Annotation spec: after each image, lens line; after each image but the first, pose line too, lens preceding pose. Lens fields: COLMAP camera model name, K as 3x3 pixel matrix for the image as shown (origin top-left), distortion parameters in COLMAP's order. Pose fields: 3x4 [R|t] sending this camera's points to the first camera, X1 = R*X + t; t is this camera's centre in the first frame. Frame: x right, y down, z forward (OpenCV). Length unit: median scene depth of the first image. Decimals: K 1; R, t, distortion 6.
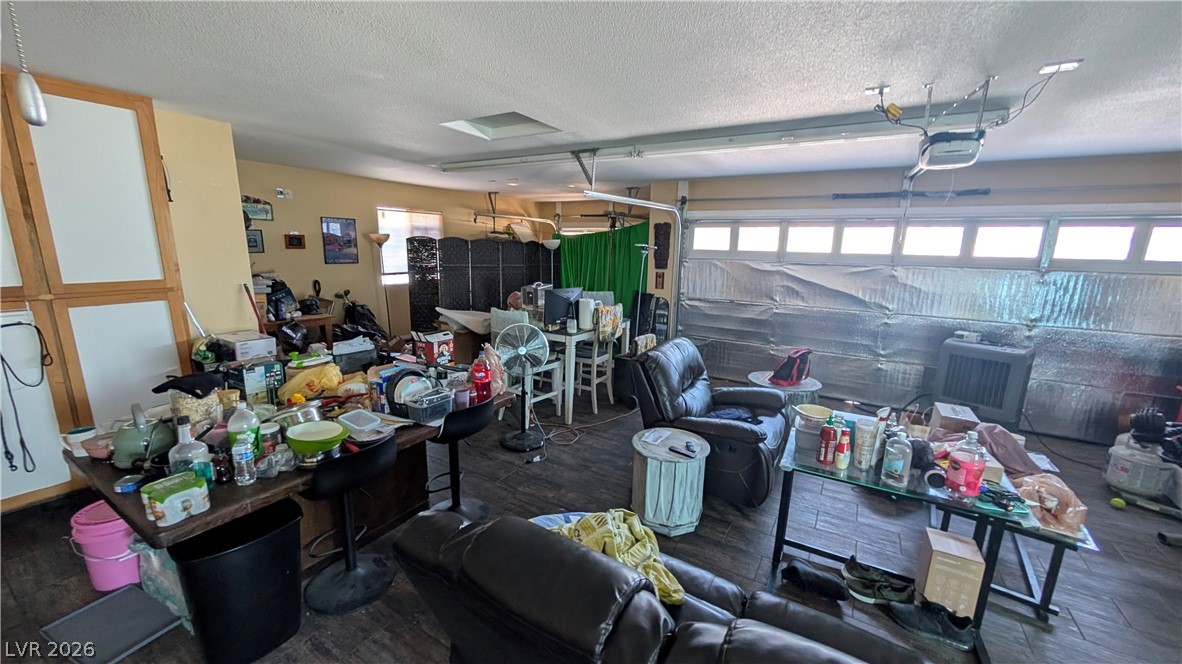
lens RADIAL K [[444.1, 0, 594.0], [0, 444.1, 335.1], [0, 0, 1]] dist [-0.000488, 0.000375]
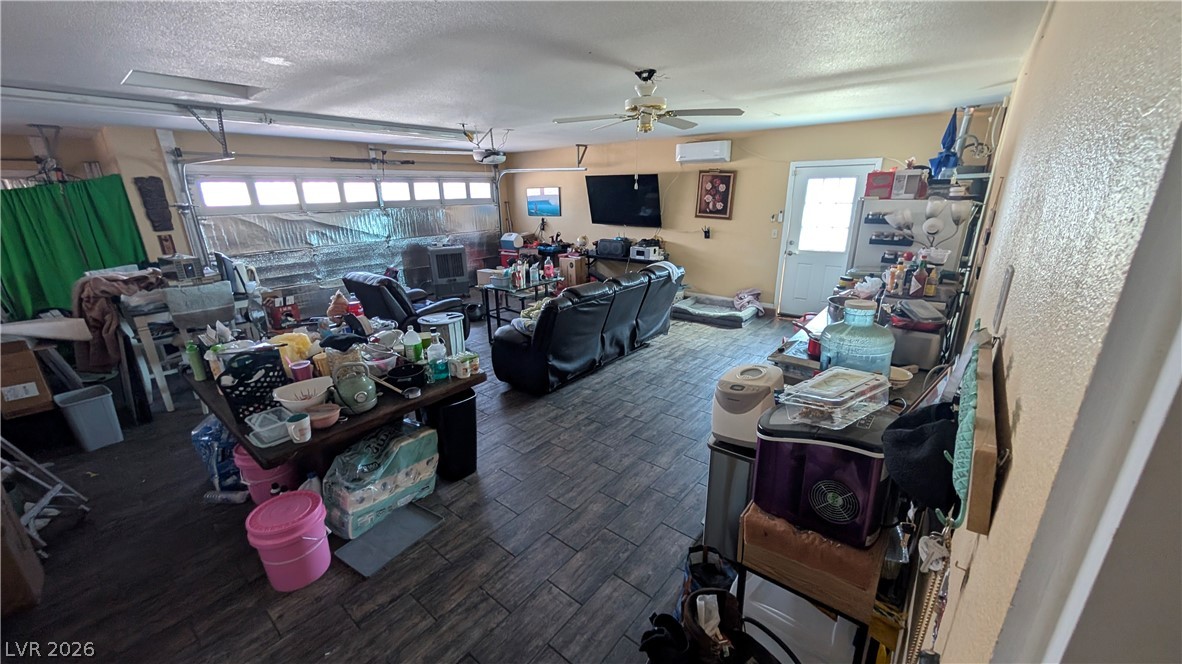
lens RADIAL K [[444.1, 0, 594.0], [0, 444.1, 335.1], [0, 0, 1]] dist [-0.000488, 0.000375]
pose [[0.161525, -0.327454, 0.930959, -0.705034], [0.223913, 0.930904, 0.288585, -0.022826], [-0.961131, 0.161840, 0.223685, 0.013007]]
